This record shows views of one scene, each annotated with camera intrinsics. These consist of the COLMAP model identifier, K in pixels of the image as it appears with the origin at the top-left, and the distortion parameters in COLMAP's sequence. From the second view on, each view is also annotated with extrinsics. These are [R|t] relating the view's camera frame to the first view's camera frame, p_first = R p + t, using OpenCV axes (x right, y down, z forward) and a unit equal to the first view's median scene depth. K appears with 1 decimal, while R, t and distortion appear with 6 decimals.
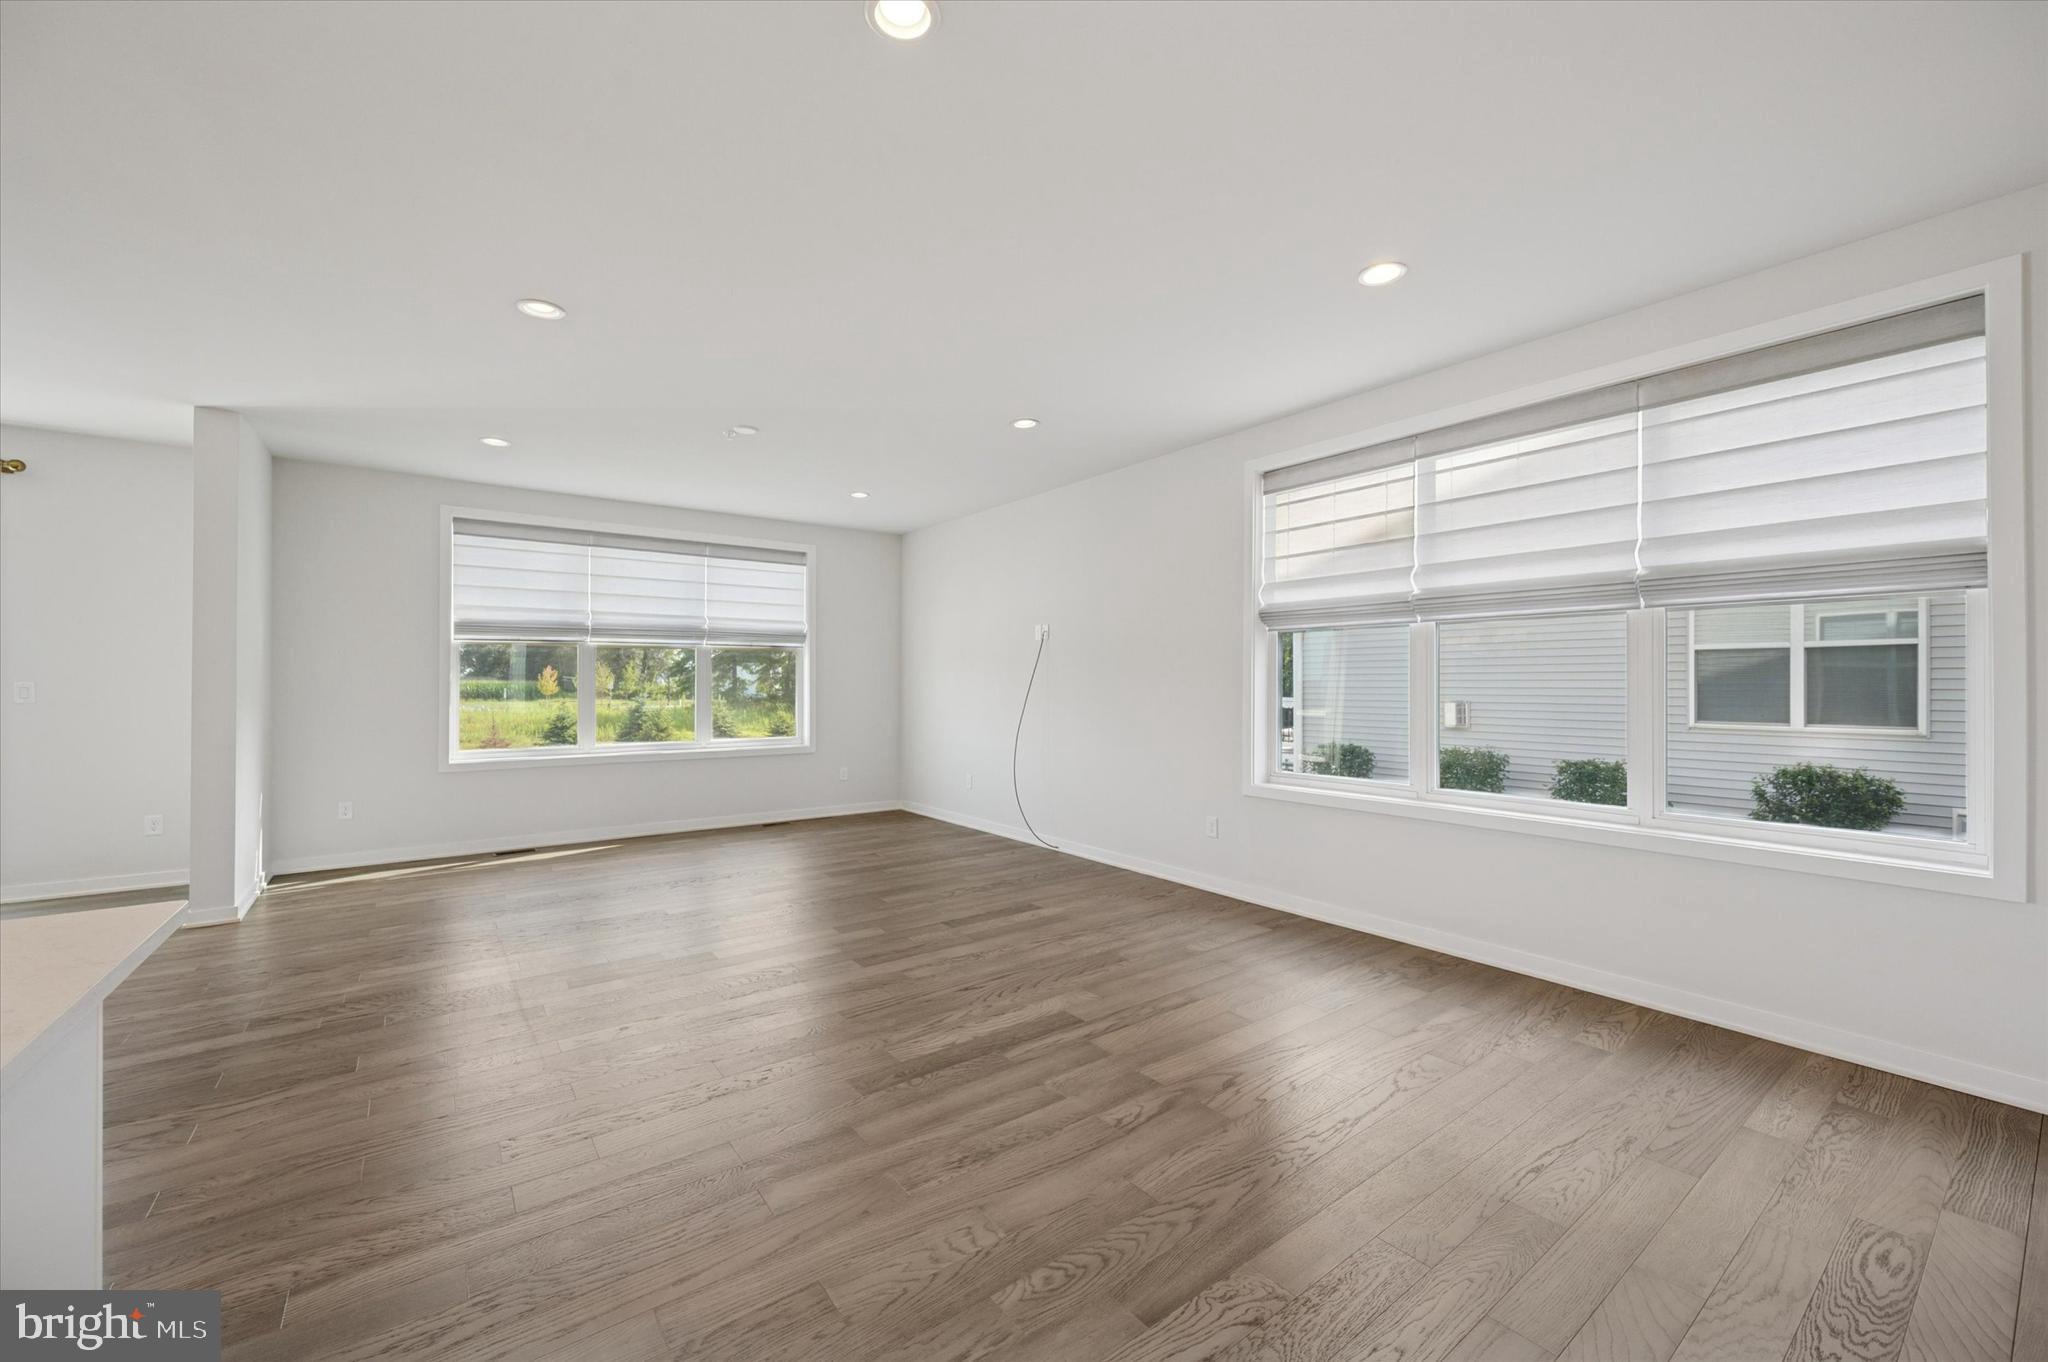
lens RADIAL K [[806.2, 0, 1028.2], [0, 806.2, 683.1], [0, 0, 1]] dist [-0.002888, 0.000279]
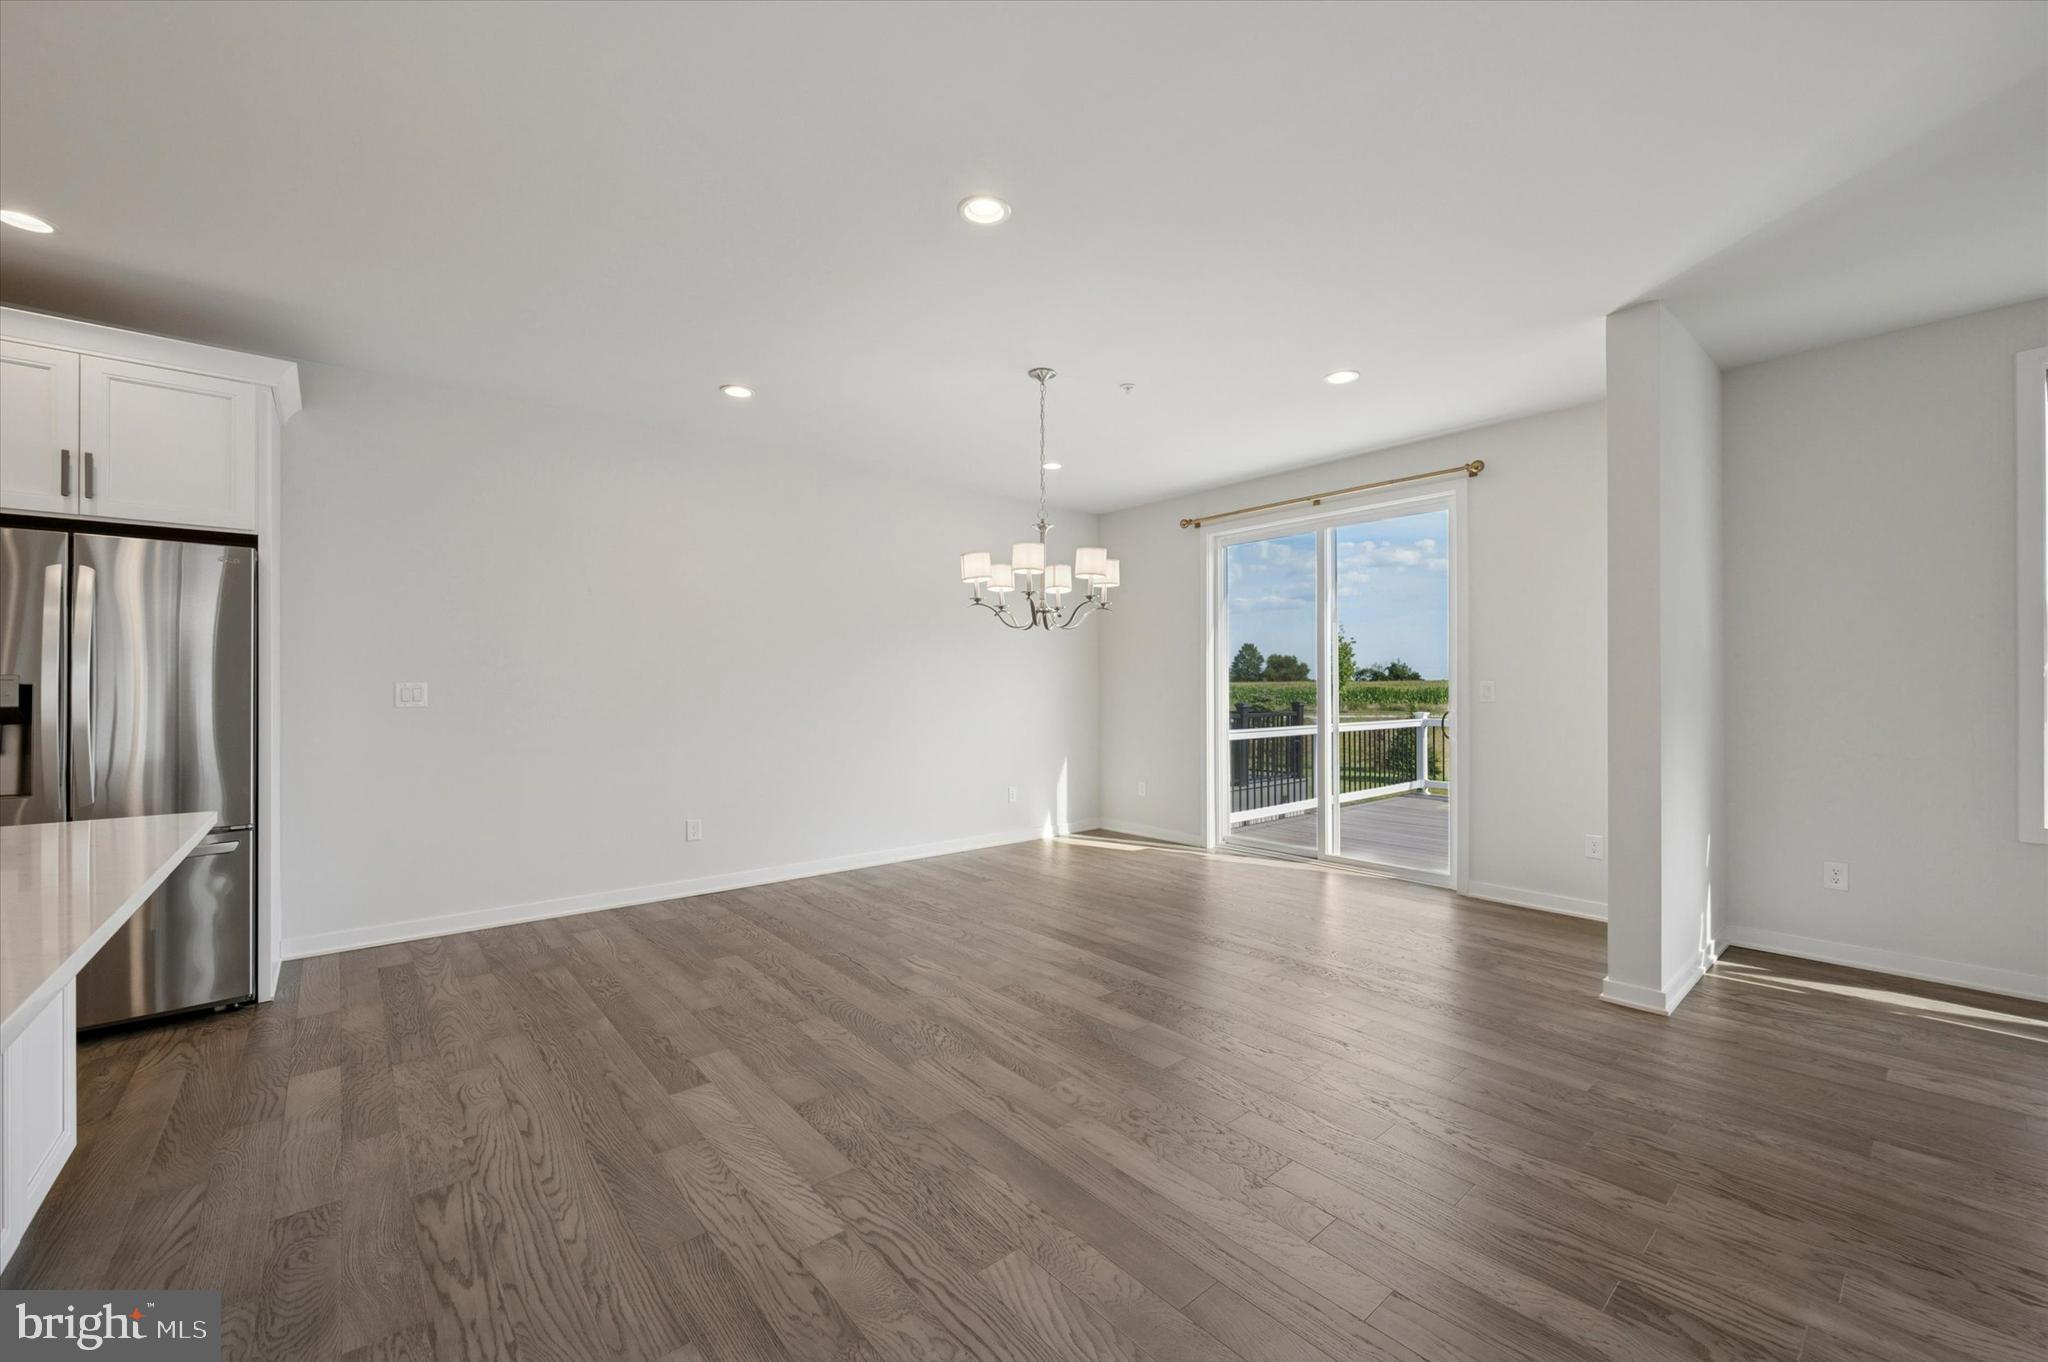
lens RADIAL K [[806.2, 0, 1028.8], [0, 806.2, 679.7], [0, 0, 1]] dist [-0.002888, 0.000279]
pose [[0.064504, -0.008410, -0.997882, -0.310372], [0.001632, 0.999964, -0.008322, 0.005808], [0.997916, -0.001092, 0.064515, 0.395401]]
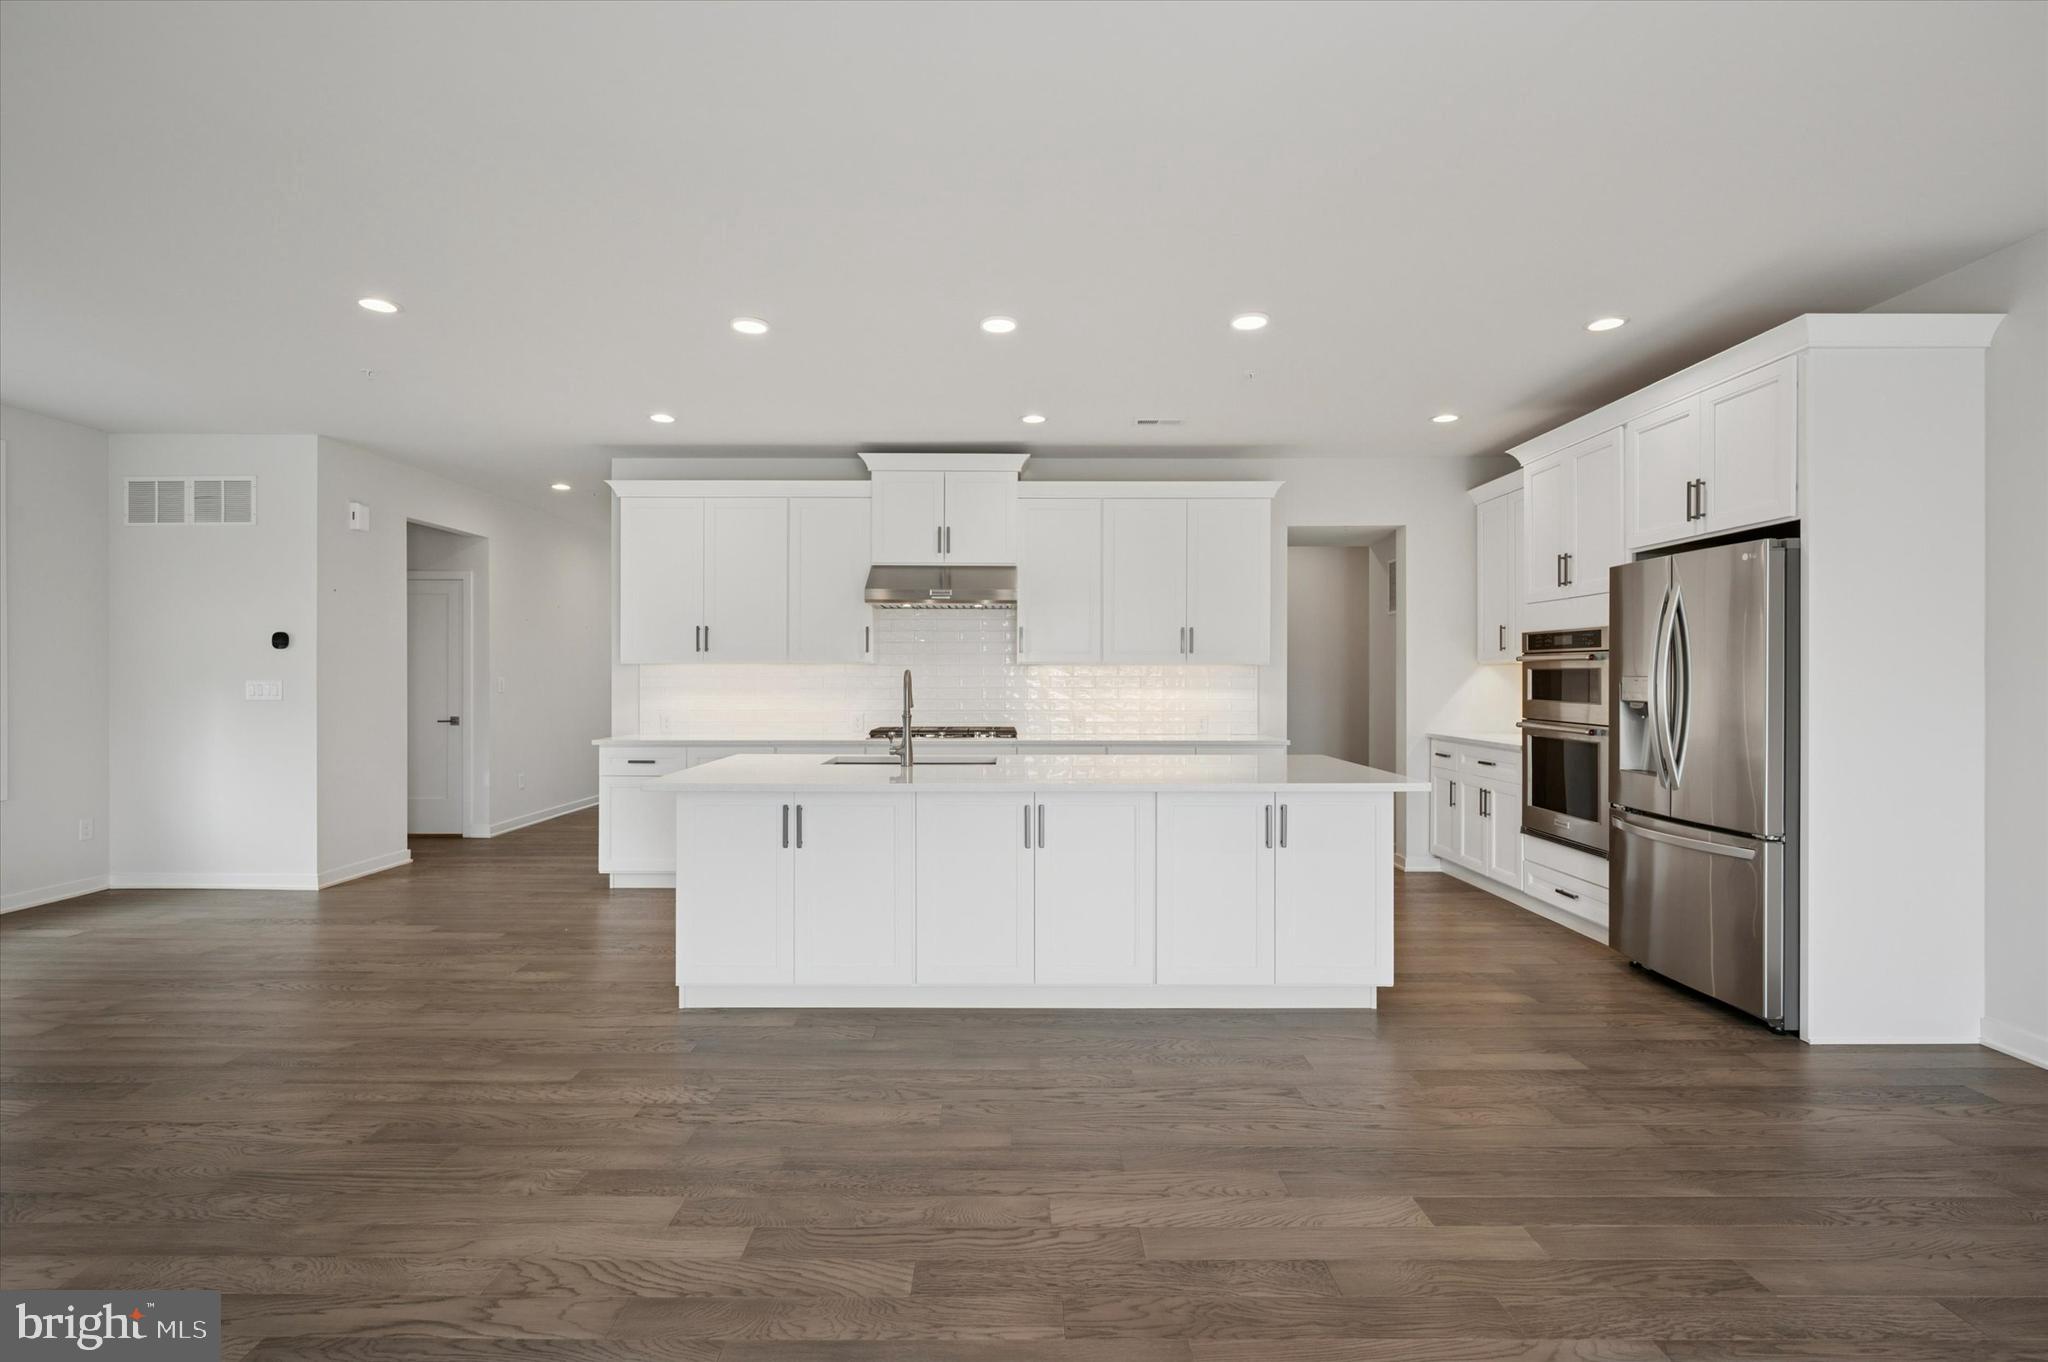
lens RADIAL K [[946.1, 0, 1010.6], [0, 946.1, 671.3], [0, 0, 1]] dist [-0.000102, -0.000484]
pose [[-0.801368, 0.002613, 0.598166, -1.050337], [0.000568, 0.999993, -0.003606, -0.006808], [-0.598171, -0.002550, -0.801364, 0.760634]]
